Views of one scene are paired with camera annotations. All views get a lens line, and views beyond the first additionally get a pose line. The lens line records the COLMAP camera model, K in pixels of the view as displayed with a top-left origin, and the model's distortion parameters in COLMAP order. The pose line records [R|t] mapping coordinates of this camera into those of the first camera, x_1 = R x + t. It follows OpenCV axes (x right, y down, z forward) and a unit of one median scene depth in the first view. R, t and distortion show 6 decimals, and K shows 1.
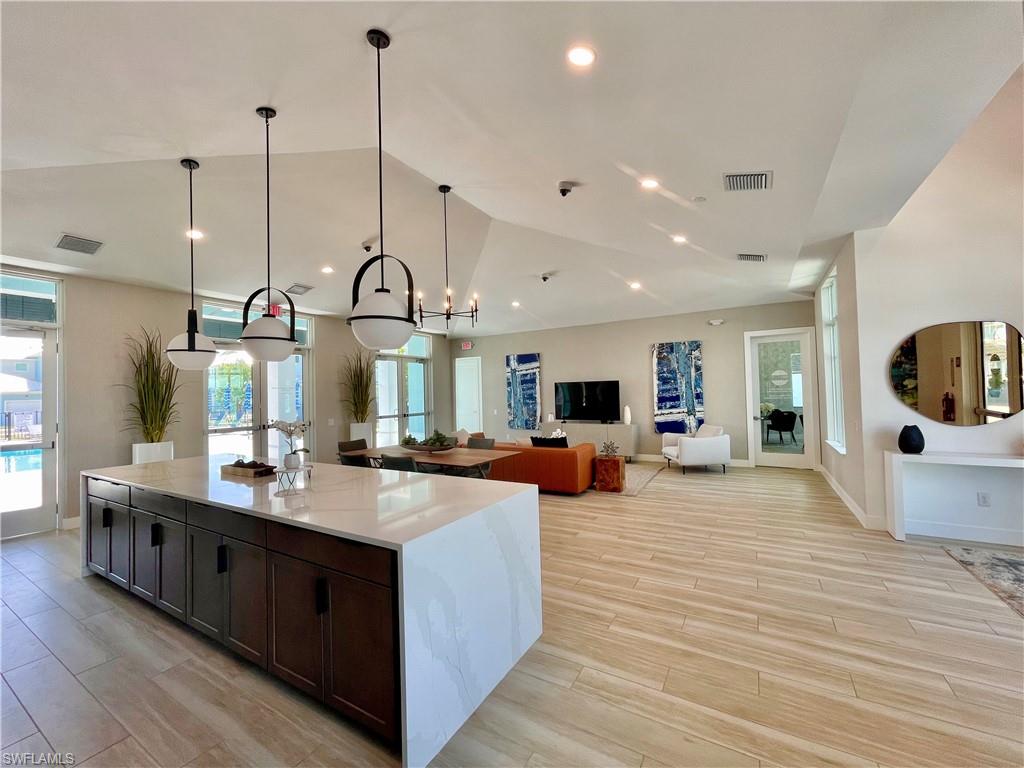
lens RADIAL K [[414.1, 0, 507.9], [0, 414.1, 382.4], [0, 0, 1]] dist [-0.001081, -0.000571]
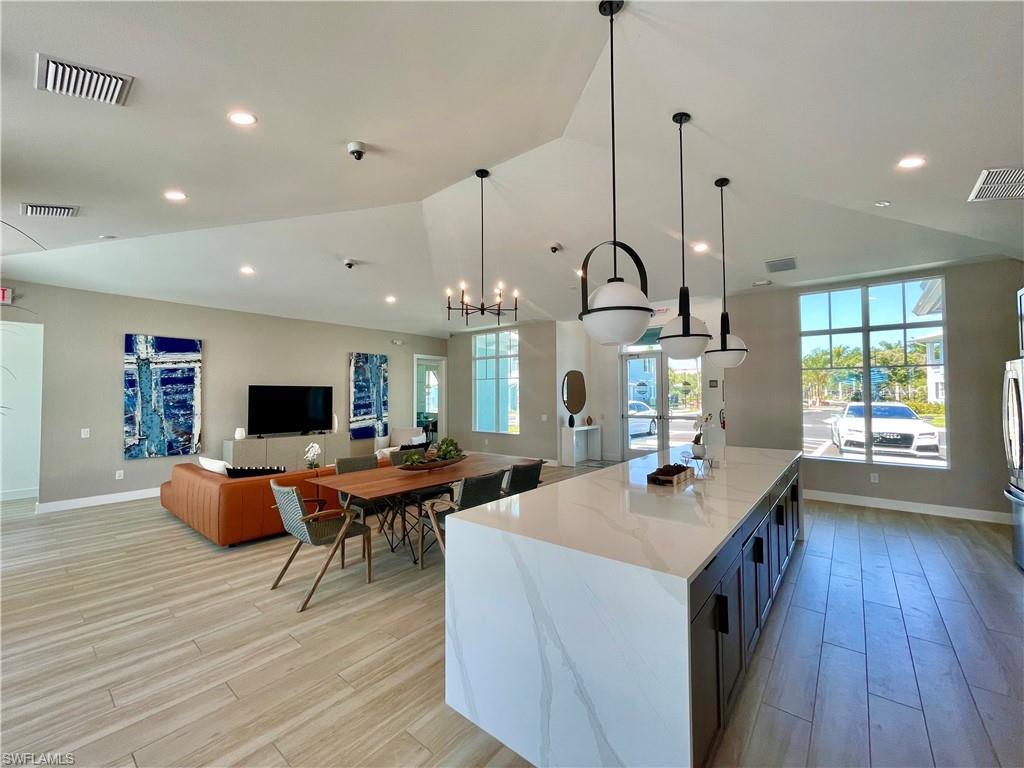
lens RADIAL K [[414.1, 0, 506.3], [0, 414.1, 384.6], [0, 0, 1]] dist [-0.001081, -0.000571]
pose [[0.150689, 0.048373, 0.987397, -0.515094], [-0.026051, 0.998650, -0.044948, 0.019381], [-0.988238, -0.018950, 0.151746, 0.403854]]
